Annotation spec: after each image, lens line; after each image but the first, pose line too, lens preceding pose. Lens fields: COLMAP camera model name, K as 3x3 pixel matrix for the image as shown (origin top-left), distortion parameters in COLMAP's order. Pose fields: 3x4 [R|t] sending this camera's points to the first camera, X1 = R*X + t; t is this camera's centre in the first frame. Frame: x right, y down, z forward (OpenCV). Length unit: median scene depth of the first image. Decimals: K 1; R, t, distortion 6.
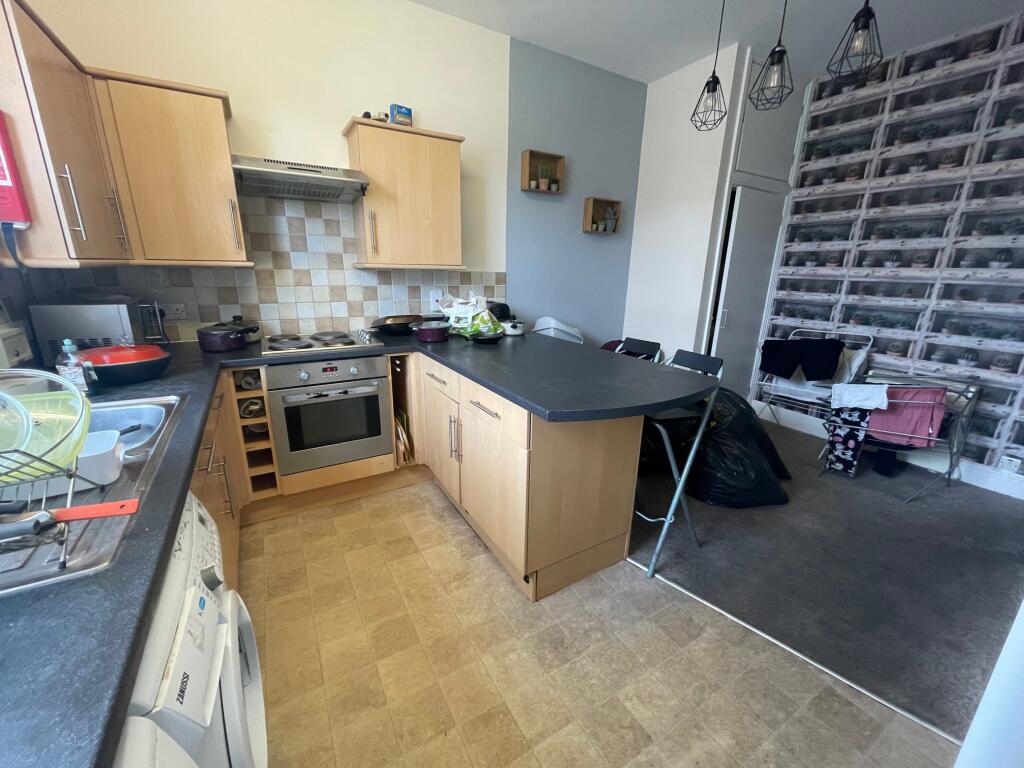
lens RADIAL K [[415.0, 0, 512.0], [0, 415.0, 384.0], [0, 0, 1]] dist [-0.001609, 0.000192]
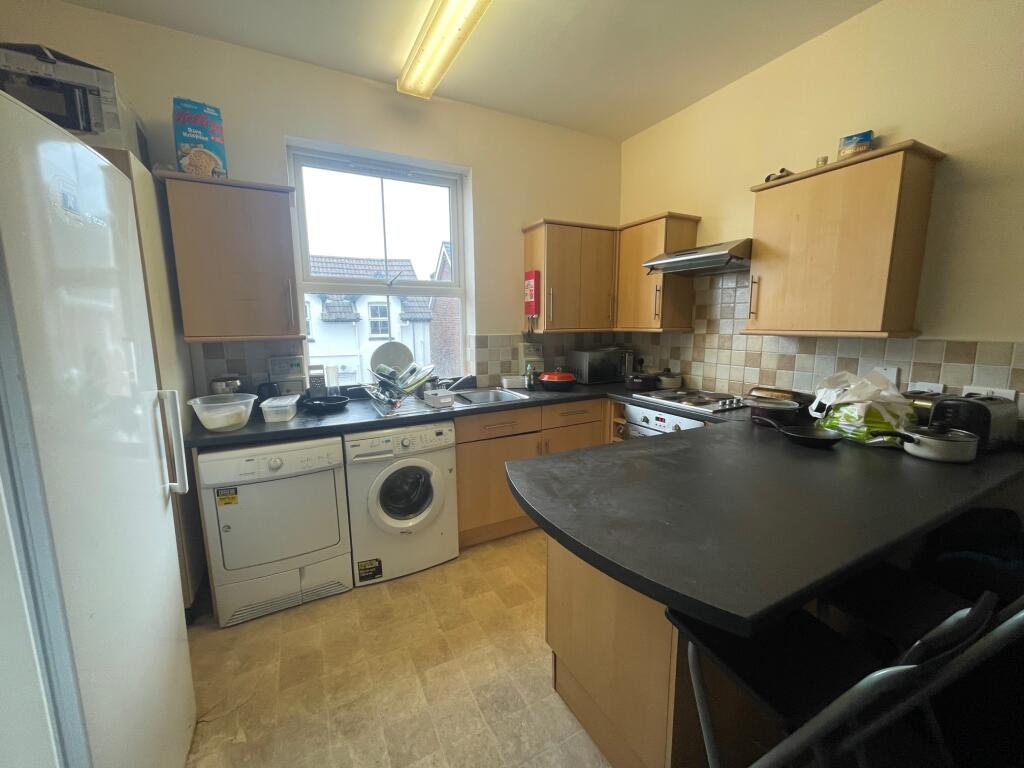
lens RADIAL K [[415.0, 0, 512.0], [0, 415.0, 384.0], [0, 0, 1]] dist [-0.001609, 0.000192]
pose [[-0.059946, 0.132827, -0.989325, 0.661912], [-0.264940, 0.953443, 0.144063, -0.172200], [0.962400, 0.270748, -0.021964, 0.556956]]
